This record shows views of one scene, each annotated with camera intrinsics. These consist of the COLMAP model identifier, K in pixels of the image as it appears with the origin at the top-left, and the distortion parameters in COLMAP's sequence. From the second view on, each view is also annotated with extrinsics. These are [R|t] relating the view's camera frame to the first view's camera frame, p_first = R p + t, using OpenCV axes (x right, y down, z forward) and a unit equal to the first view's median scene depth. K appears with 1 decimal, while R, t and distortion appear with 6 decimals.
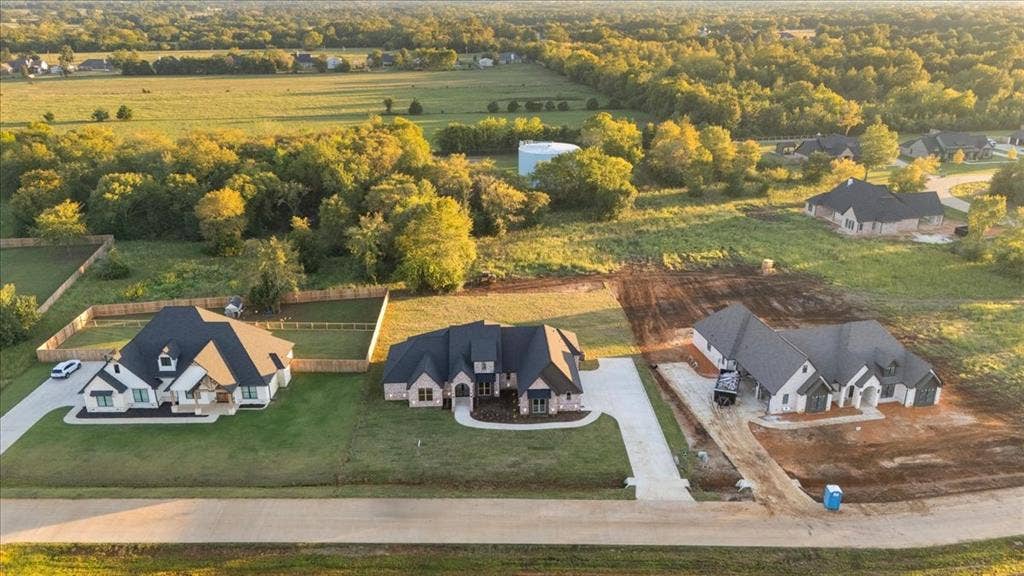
lens RADIAL K [[746.6, 0, 512.6], [0, 746.6, 287.6], [0, 0, 1]] dist [0.013223, 0.003584]
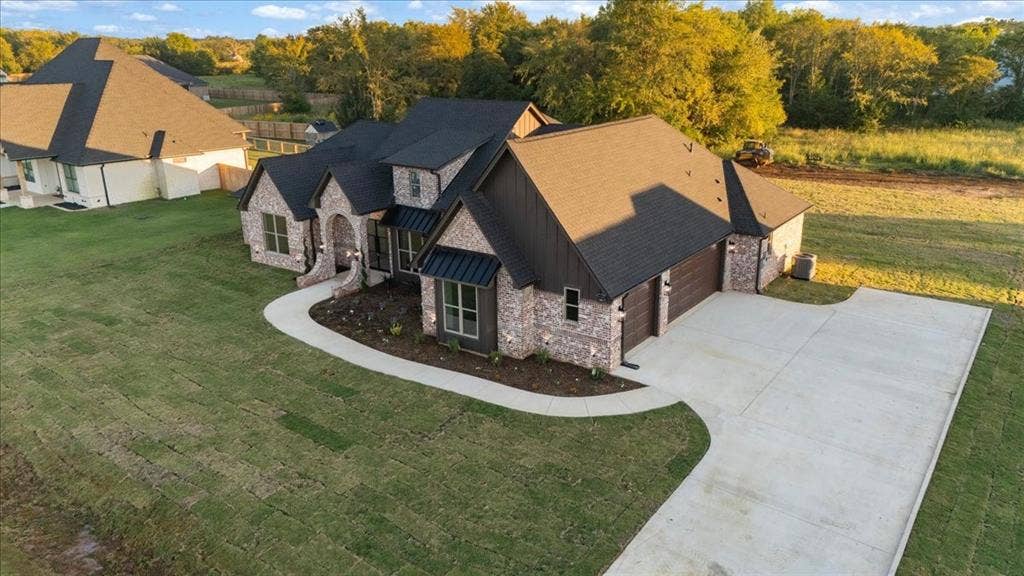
lens RADIAL K [[746.6, 0, 511.3], [0, 746.6, 289.0], [0, 0, 1]] dist [0.013223, 0.003584]
pose [[0.785241, 0.184928, -0.590929, 0.215457], [-0.207439, 0.977777, 0.030341, 0.136390], [0.583408, 0.098757, 0.806153, 0.773559]]
